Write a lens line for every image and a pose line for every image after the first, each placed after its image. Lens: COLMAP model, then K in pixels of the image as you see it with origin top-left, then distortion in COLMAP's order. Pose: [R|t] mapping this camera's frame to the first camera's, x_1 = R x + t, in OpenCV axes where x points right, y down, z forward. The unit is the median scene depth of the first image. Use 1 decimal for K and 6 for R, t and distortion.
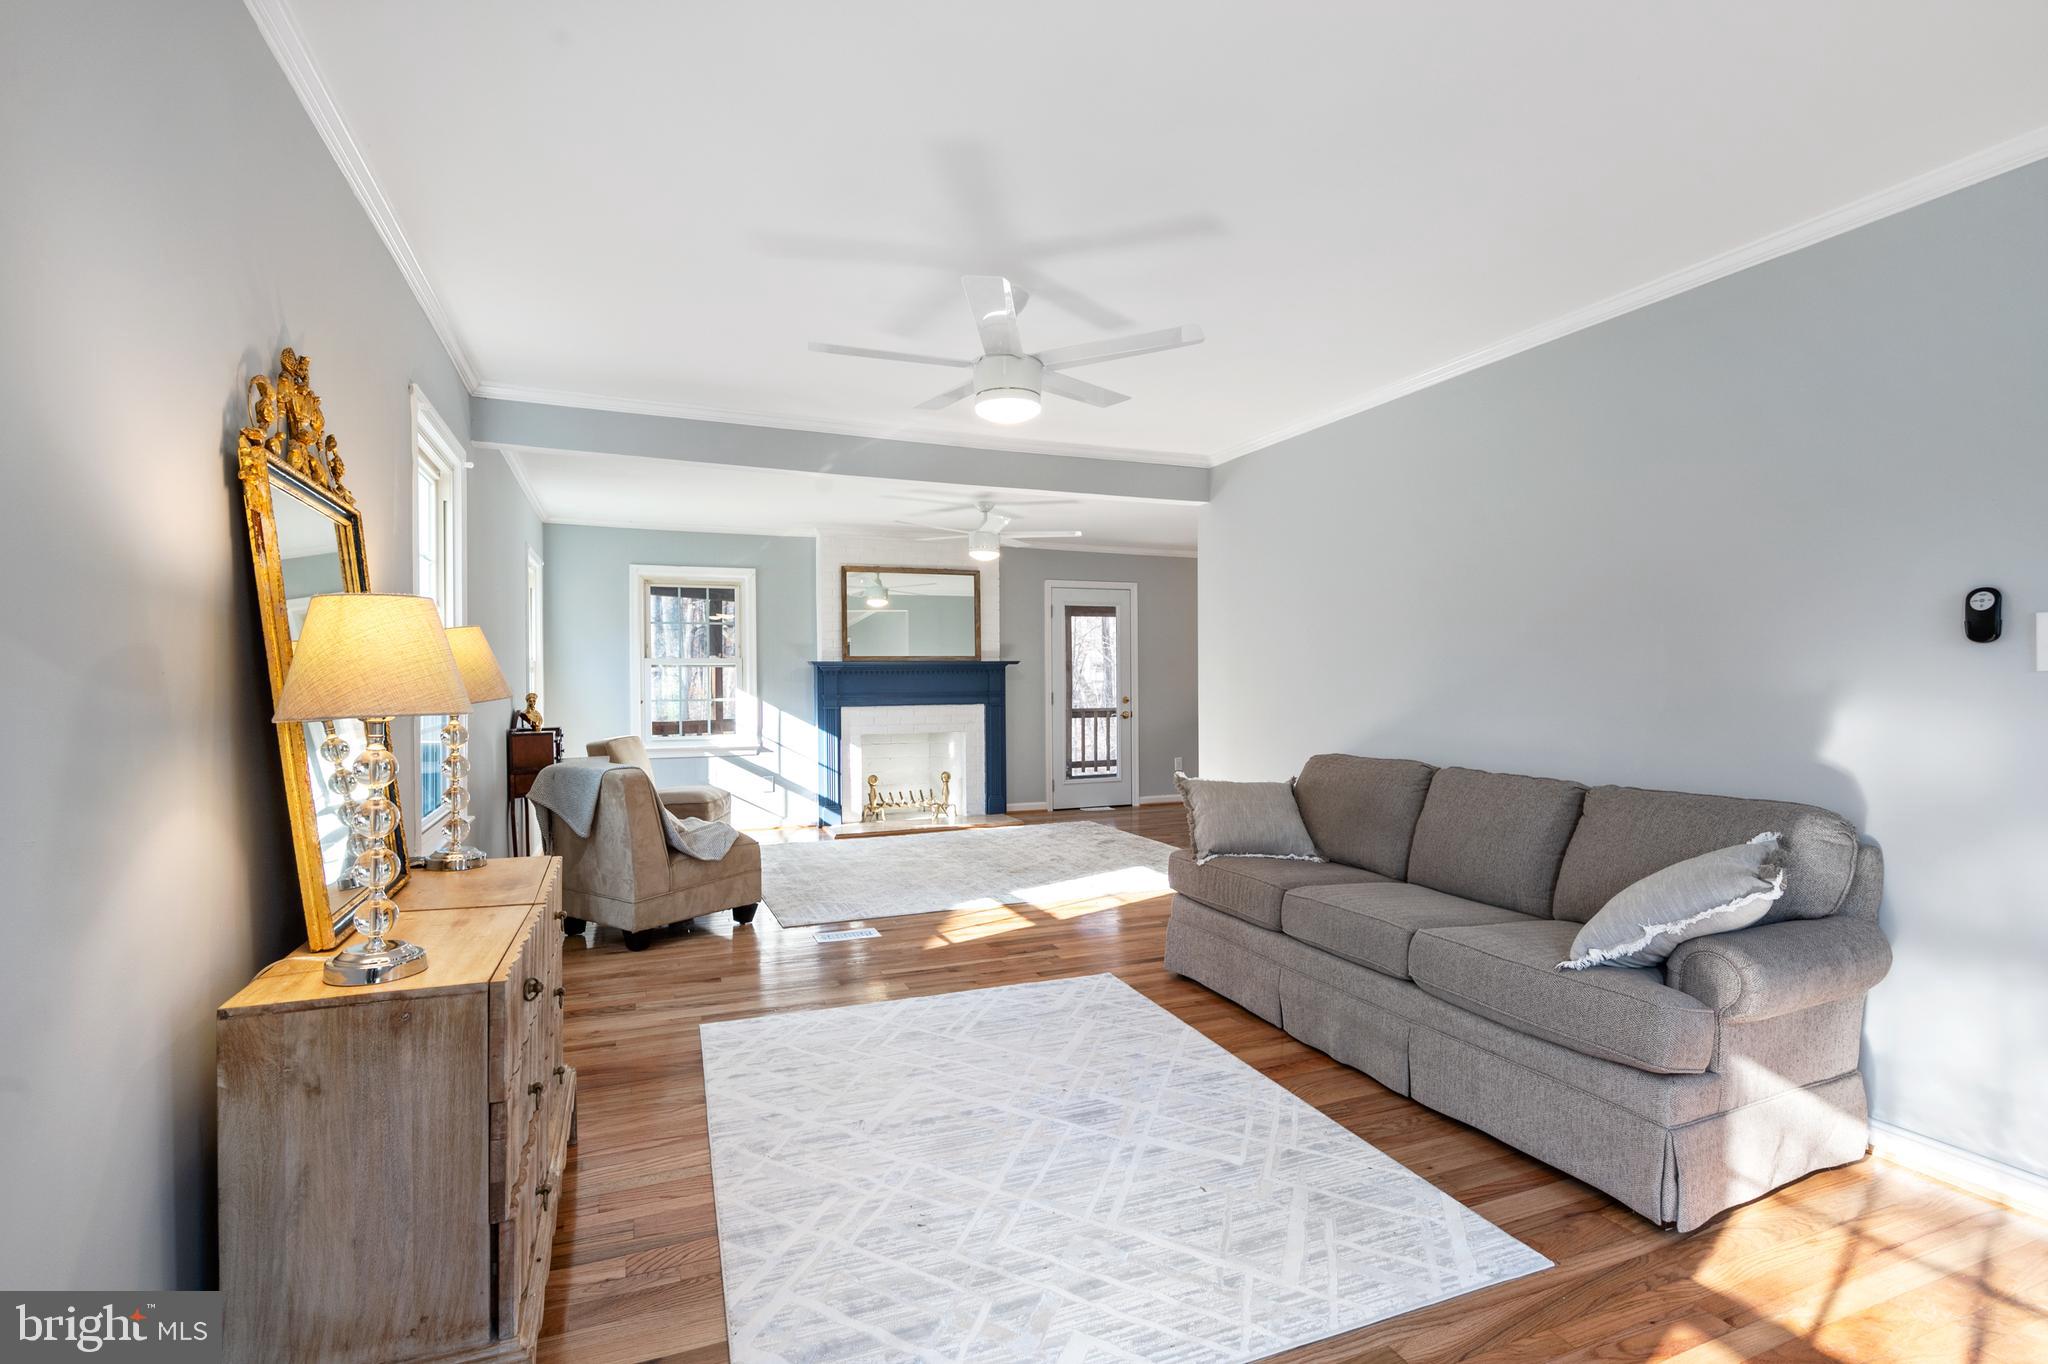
lens RADIAL K [[937.9, 0, 1024.0], [0, 937.9, 682.0], [0, 0, 1]] dist [-0.004543, -0.000601]
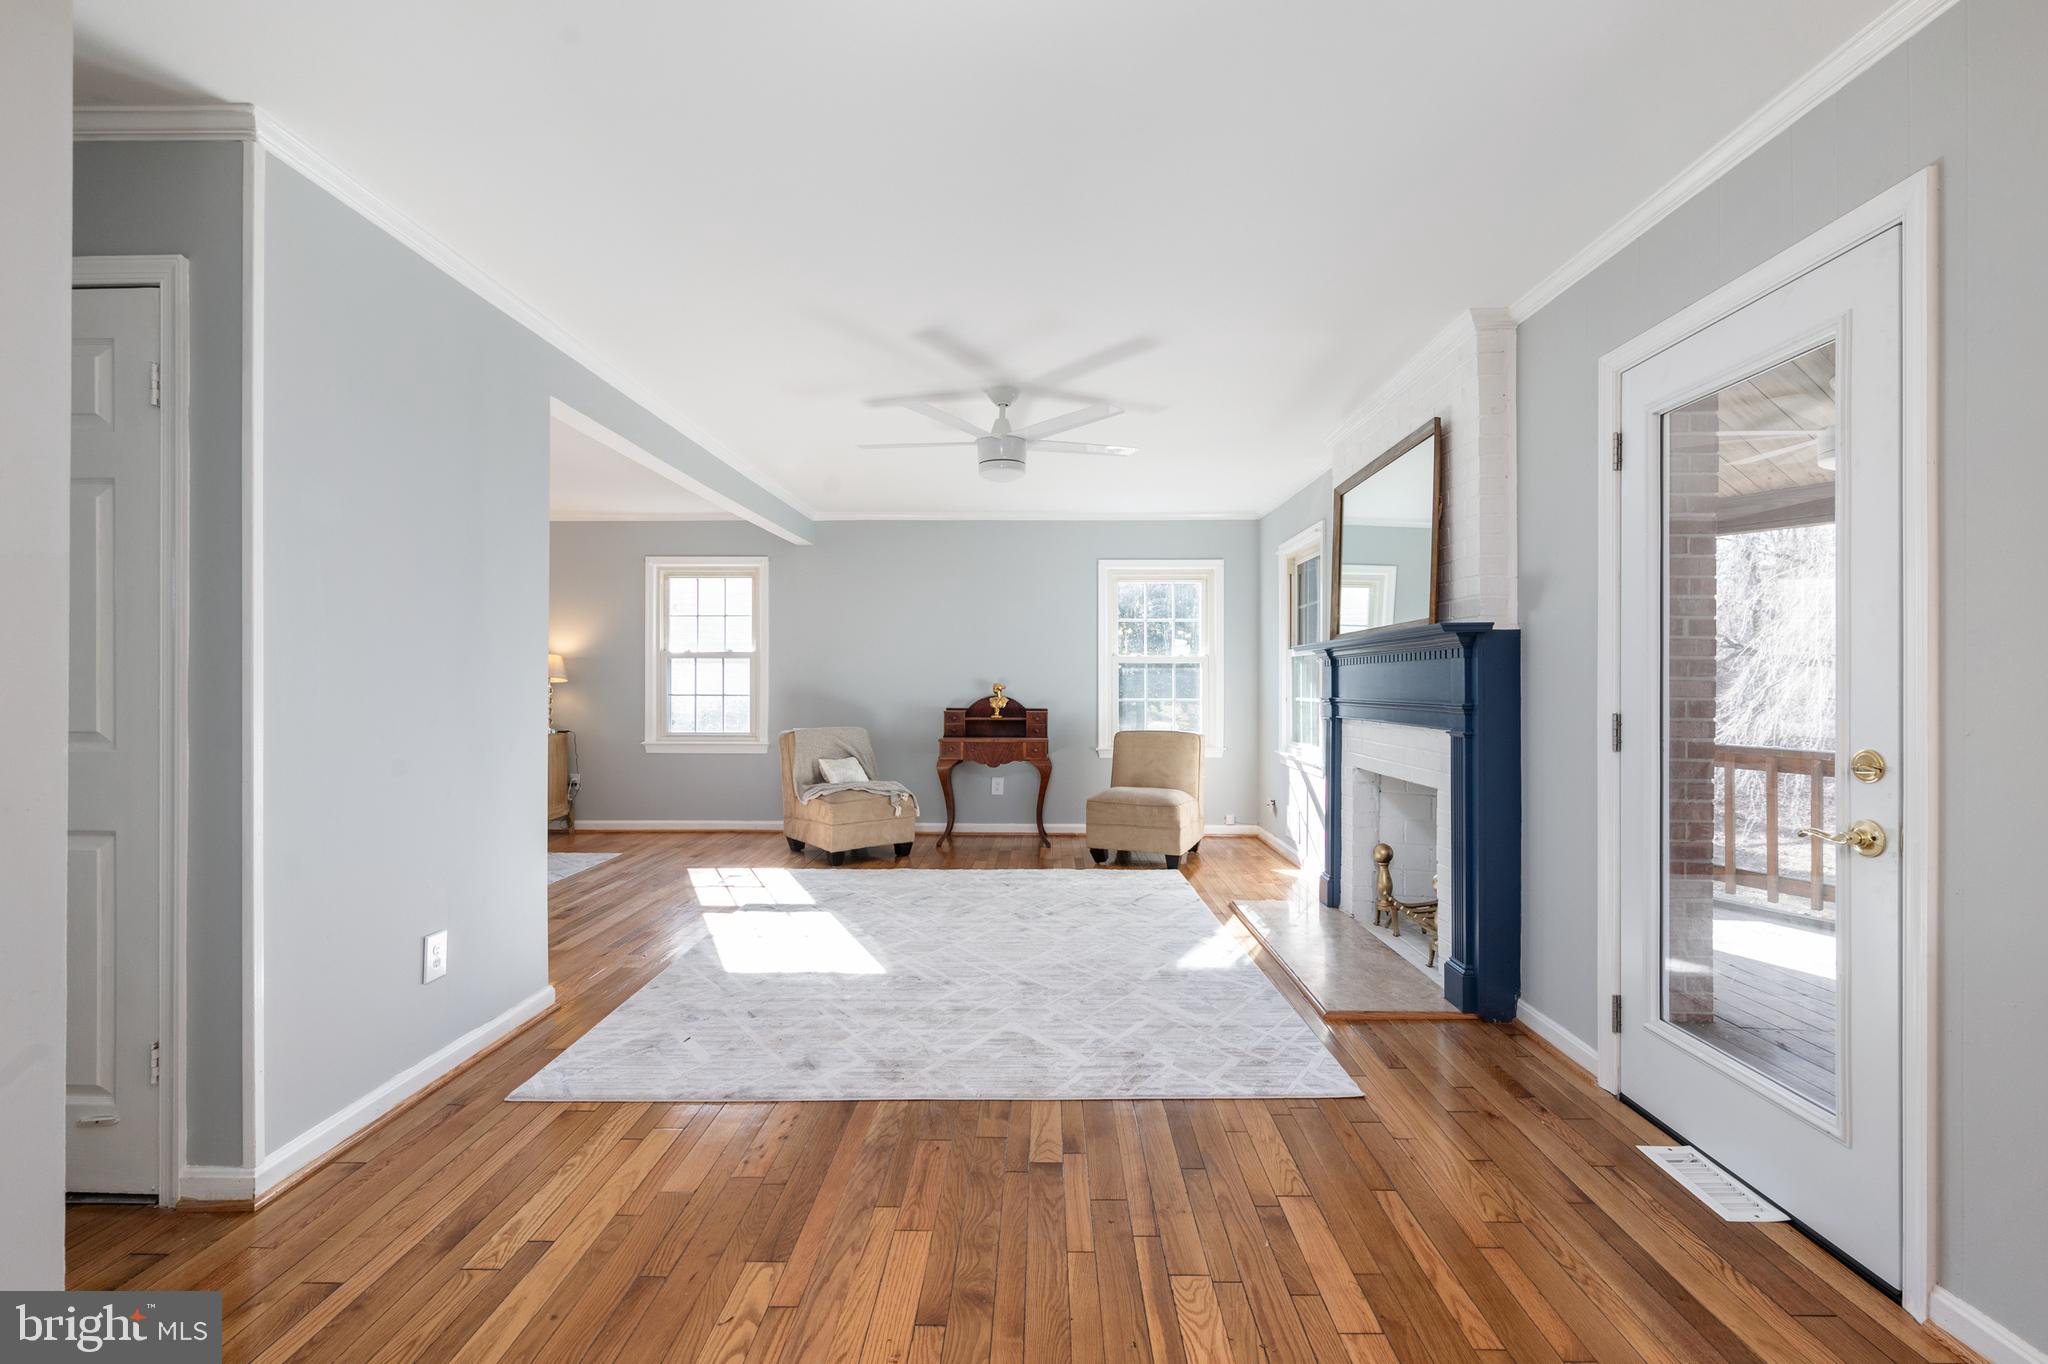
lens RADIAL K [[876.4, 0, 1035.1], [0, 876.4, 680.7], [0, 0, 1]] dist [-0.000066, -0.000085]
pose [[-0.385282, 0.001333, -0.922798, 0.391155], [-0.007717, 0.999959, 0.004666, 0.000873], [0.922766, 0.008919, -0.385256, 0.986293]]
